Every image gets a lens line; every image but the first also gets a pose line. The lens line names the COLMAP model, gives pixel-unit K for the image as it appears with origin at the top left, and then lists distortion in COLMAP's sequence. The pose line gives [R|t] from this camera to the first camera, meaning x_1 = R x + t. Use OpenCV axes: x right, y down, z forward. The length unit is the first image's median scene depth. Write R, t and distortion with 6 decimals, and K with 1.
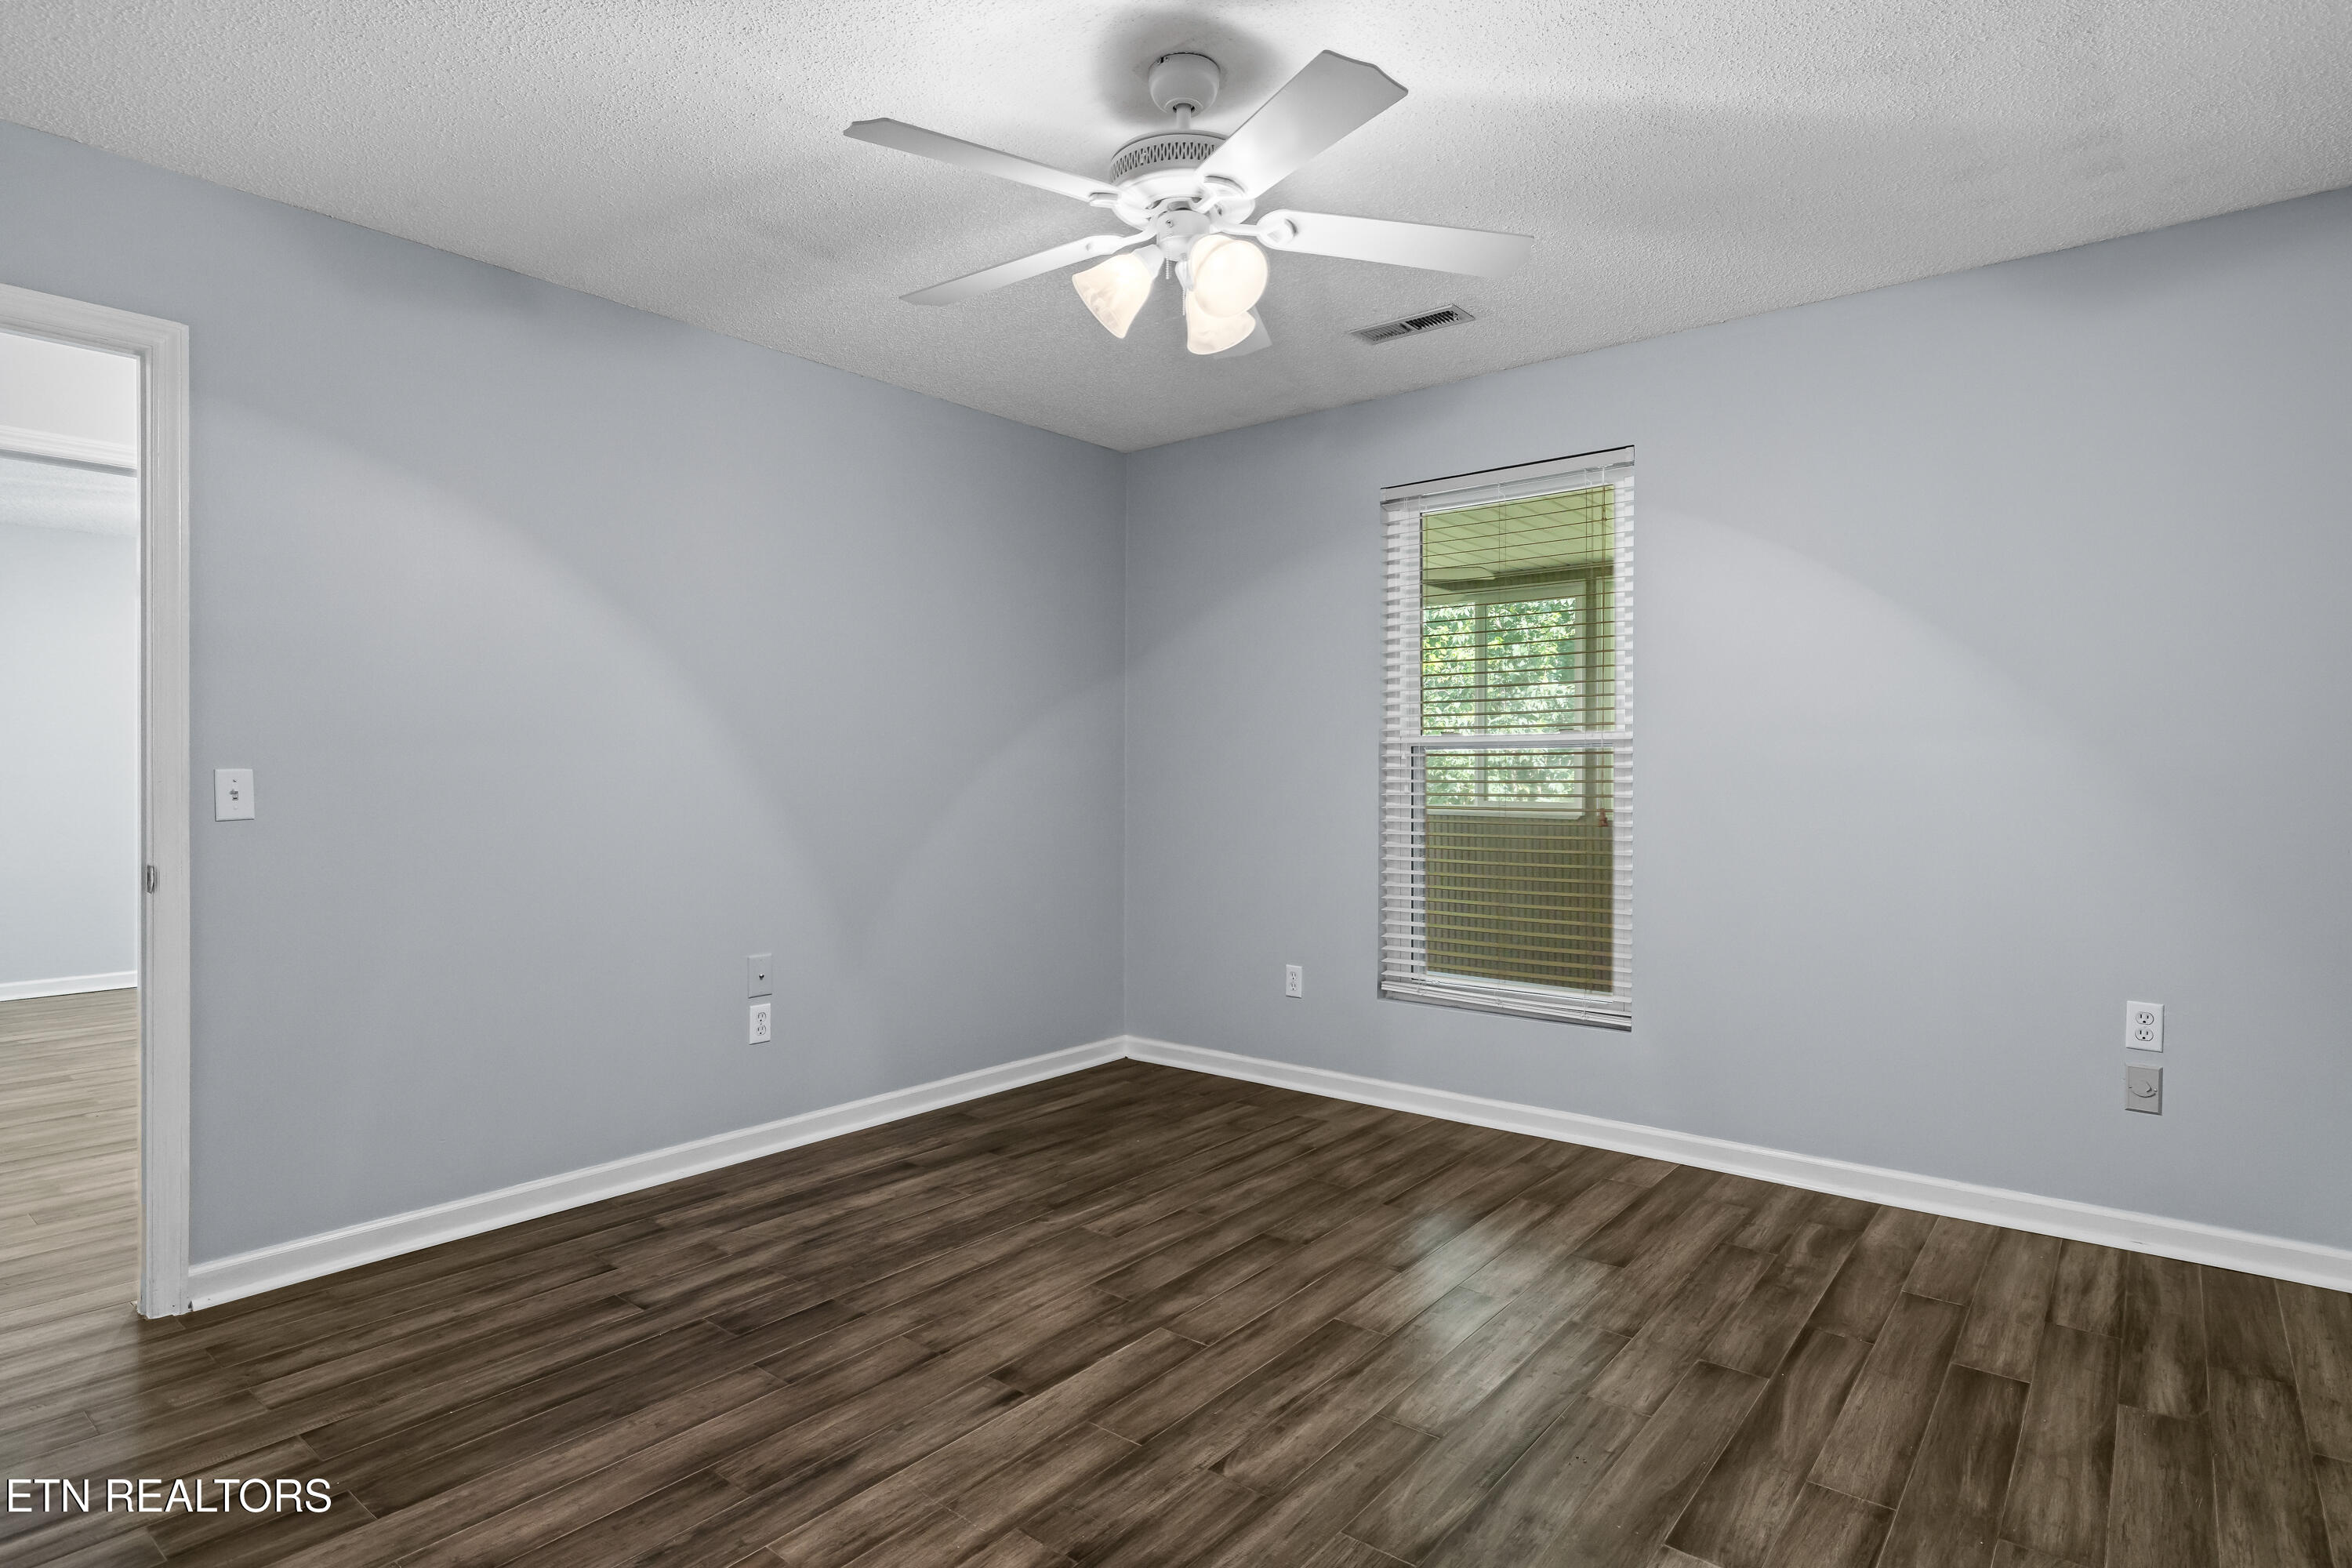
lens RADIAL K [[1223.4, 0, 1167.6], [0, 1223.4, 782.7], [0, 0, 1]] dist [0.000321, -0.001520]
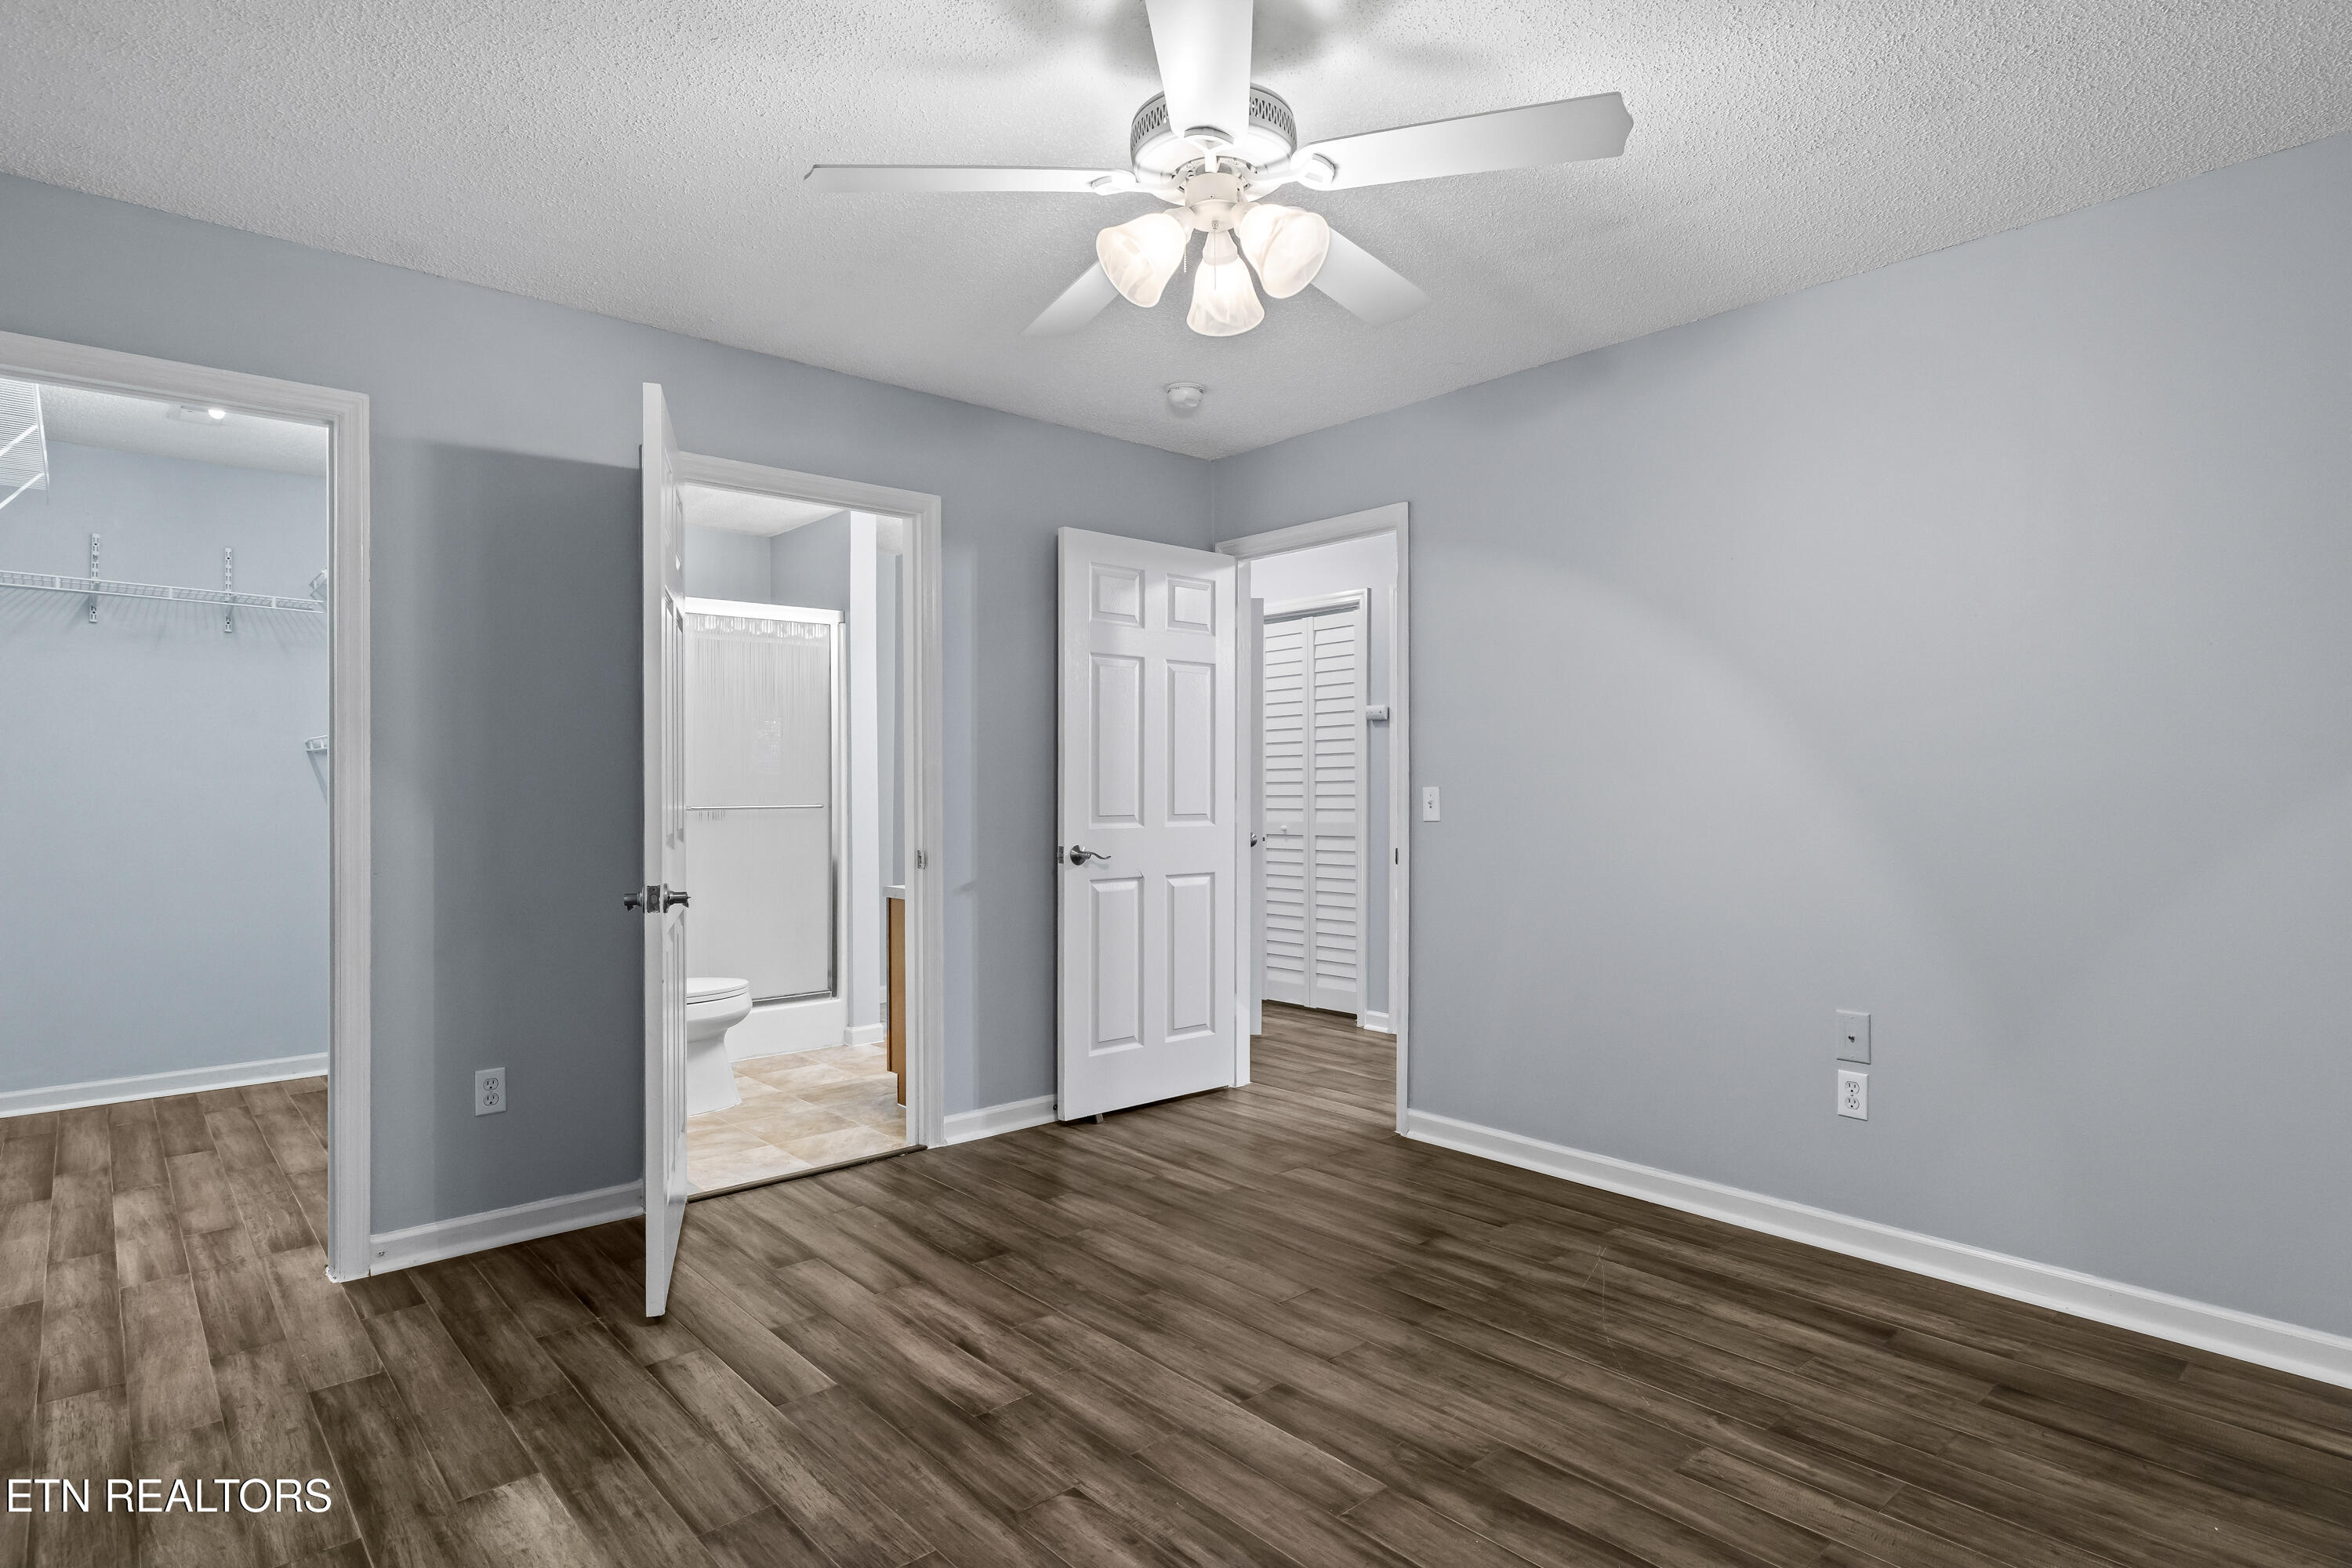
lens RADIAL K [[1223.4, 0, 1179.7], [0, 1223.4, 787.1], [0, 0, 1]] dist [0.000321, -0.001520]
pose [[-0.151702, 0.002582, -0.988423, 0.705060], [-0.007944, 0.999961, 0.003831, -0.013560], [0.988394, 0.008433, -0.151676, 0.858775]]
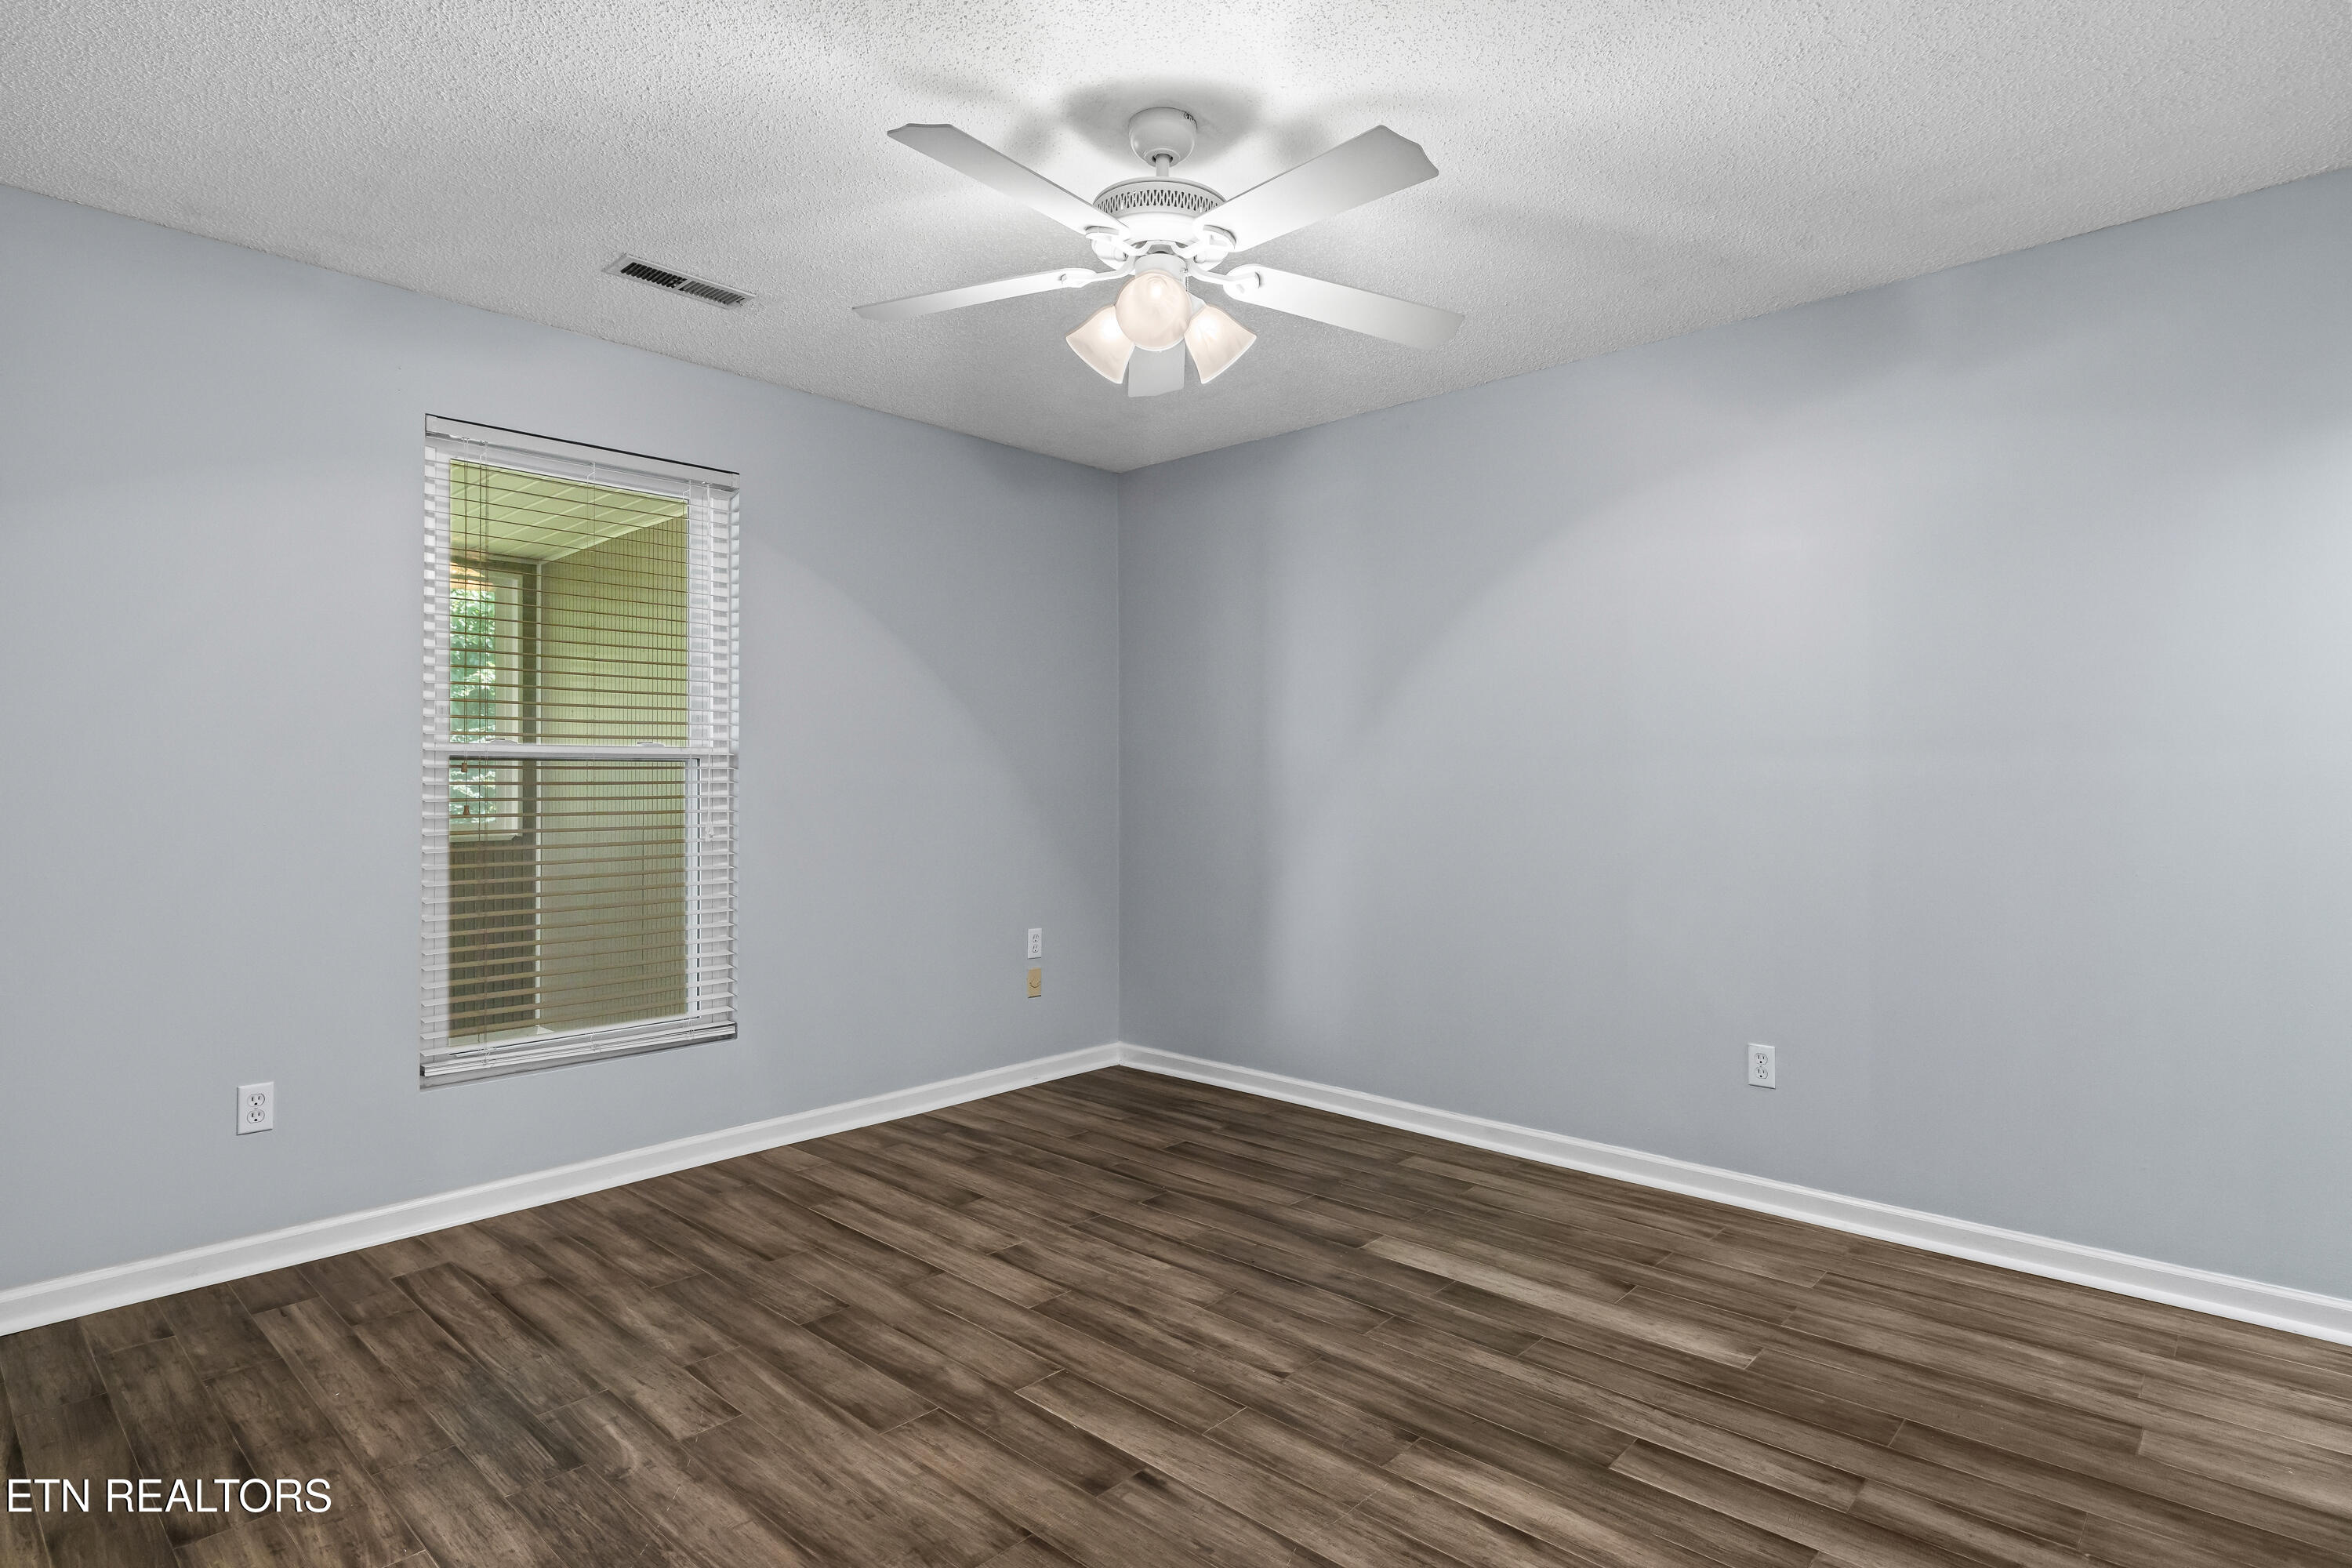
lens RADIAL K [[1223.4, 0, 1174.1], [0, 1223.4, 782.9], [0, 0, 1]] dist [0.000321, -0.001520]
pose [[0.059115, 0.001548, 0.998250, -0.800287], [0.011100, 0.999936, -0.002208, -0.007464], [-0.998189, 0.011211, 0.059094, 0.716811]]
